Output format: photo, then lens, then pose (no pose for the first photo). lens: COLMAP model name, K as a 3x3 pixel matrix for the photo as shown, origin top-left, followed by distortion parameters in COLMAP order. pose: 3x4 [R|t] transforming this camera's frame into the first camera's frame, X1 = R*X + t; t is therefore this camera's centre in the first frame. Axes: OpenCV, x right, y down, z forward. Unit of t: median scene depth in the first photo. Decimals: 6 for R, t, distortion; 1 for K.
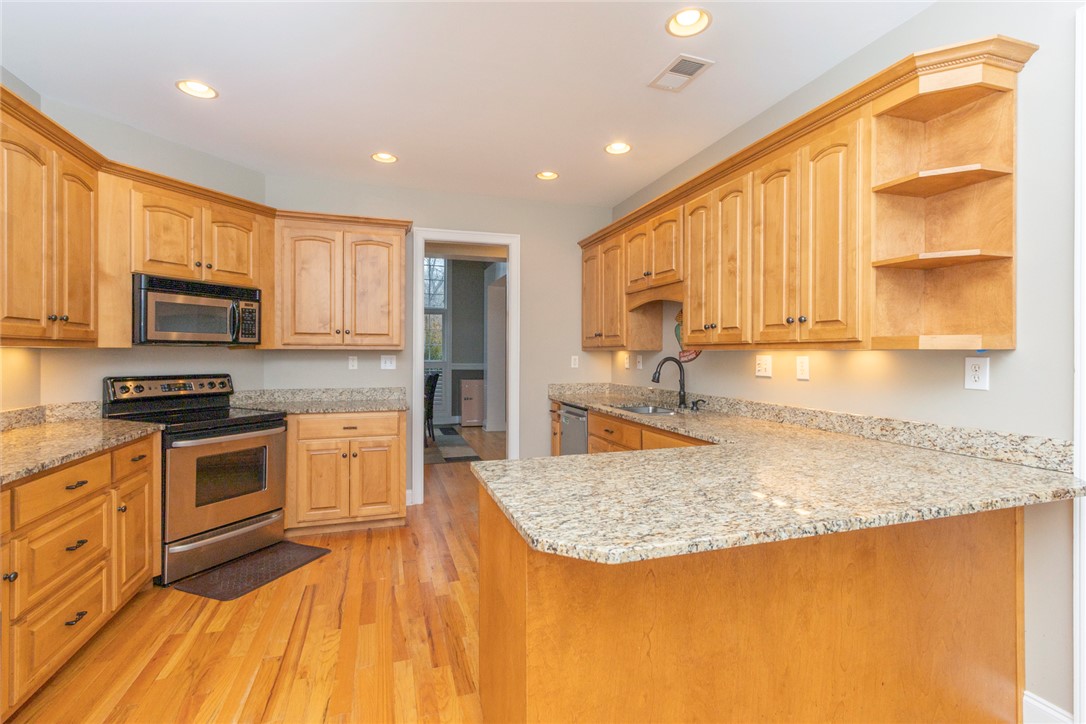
lens RADIAL K [[494.7, 0, 543.1], [0, 494.7, 357.5], [0, 0, 1]] dist [0.005450, 0.000556]
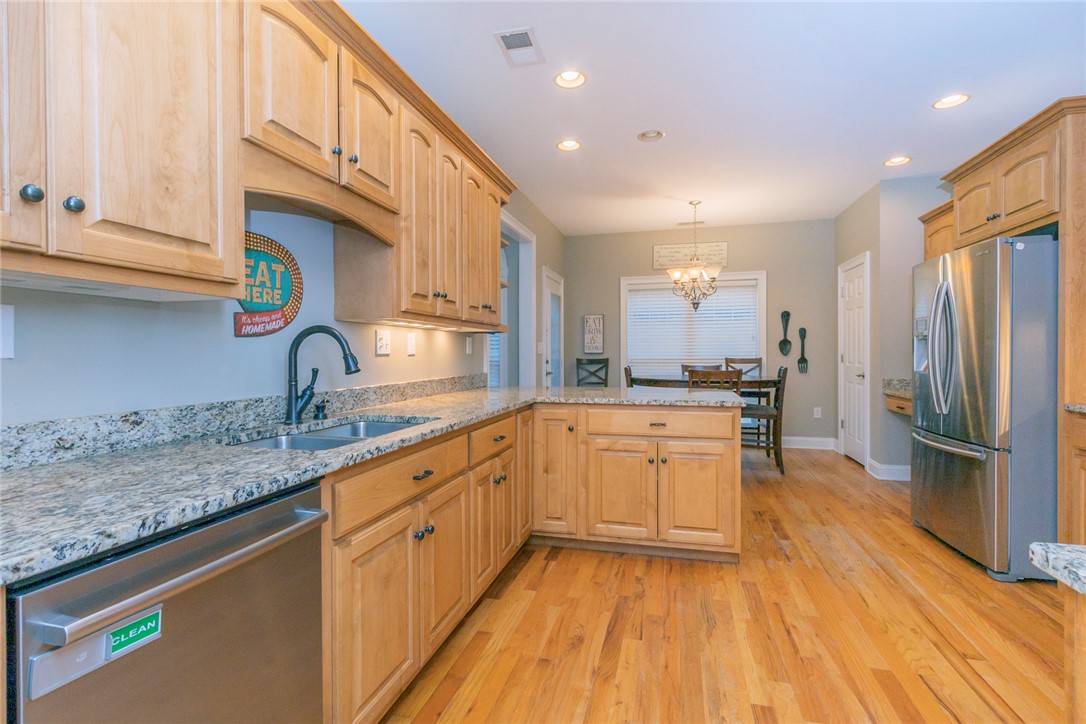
lens RADIAL K [[494.7, 0, 549.1], [0, 494.7, 357.5], [0, 0, 1]] dist [0.005450, 0.000556]
pose [[-0.840602, -0.009732, 0.541565, -0.233763], [-0.001085, 0.999867, 0.016284, 0.024115], [-0.541652, 0.013100, -0.840501, 1.345799]]
